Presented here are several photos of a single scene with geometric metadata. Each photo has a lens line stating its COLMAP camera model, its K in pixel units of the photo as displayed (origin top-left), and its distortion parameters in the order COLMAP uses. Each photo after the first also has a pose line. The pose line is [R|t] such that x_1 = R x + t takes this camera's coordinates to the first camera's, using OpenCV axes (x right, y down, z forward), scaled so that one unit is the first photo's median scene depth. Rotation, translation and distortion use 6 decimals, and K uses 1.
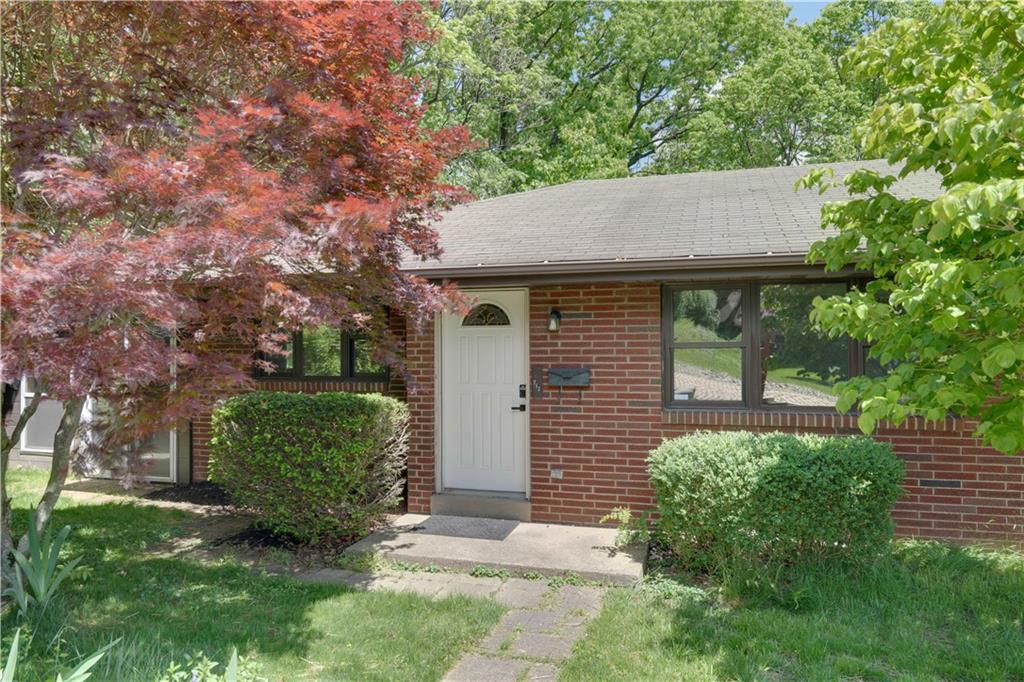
lens RADIAL K [[731.2, 0, 509.9], [0, 731.2, 338.0], [0, 0, 1]] dist [-0.002438, 0.000131]
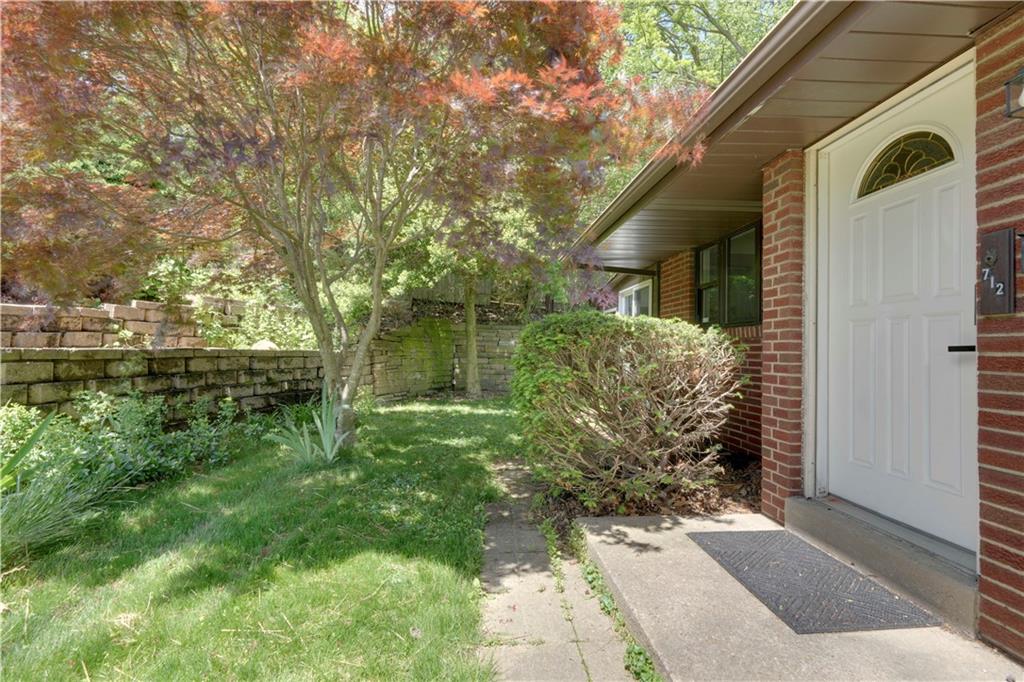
lens RADIAL K [[459.5, 0, 508.3], [0, 459.5, 338.7], [0, 0, 1]] dist [-0.004699, -0.000421]
pose [[0.349539, -0.011115, -0.936856, 0.169829], [-0.016528, 0.999701, -0.018027, 0.103398], [0.936776, 0.021785, 0.349250, 0.688508]]
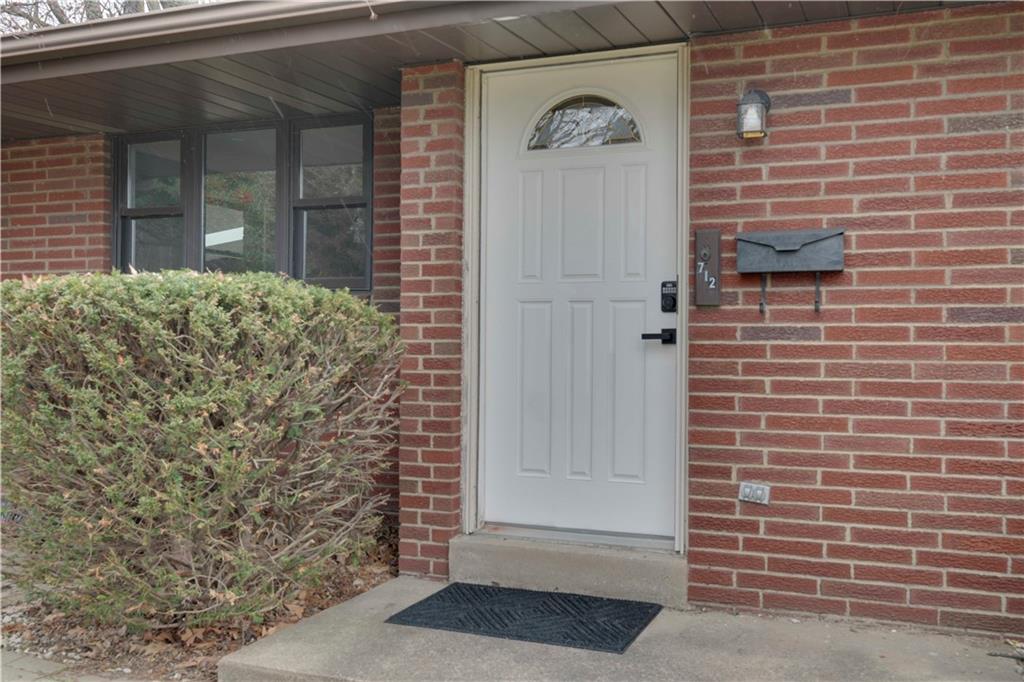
lens RADIAL K [[1003.1, 0, 512.9], [0, 1003.1, 339.3], [0, 0, 1]] dist [0.009930, 0.000000]
pose [[0.995778, 0.011965, -0.091011, -0.019949], [-0.012169, 0.999925, -0.001688, 0.103697], [0.090984, 0.002788, 0.995848, 0.432940]]
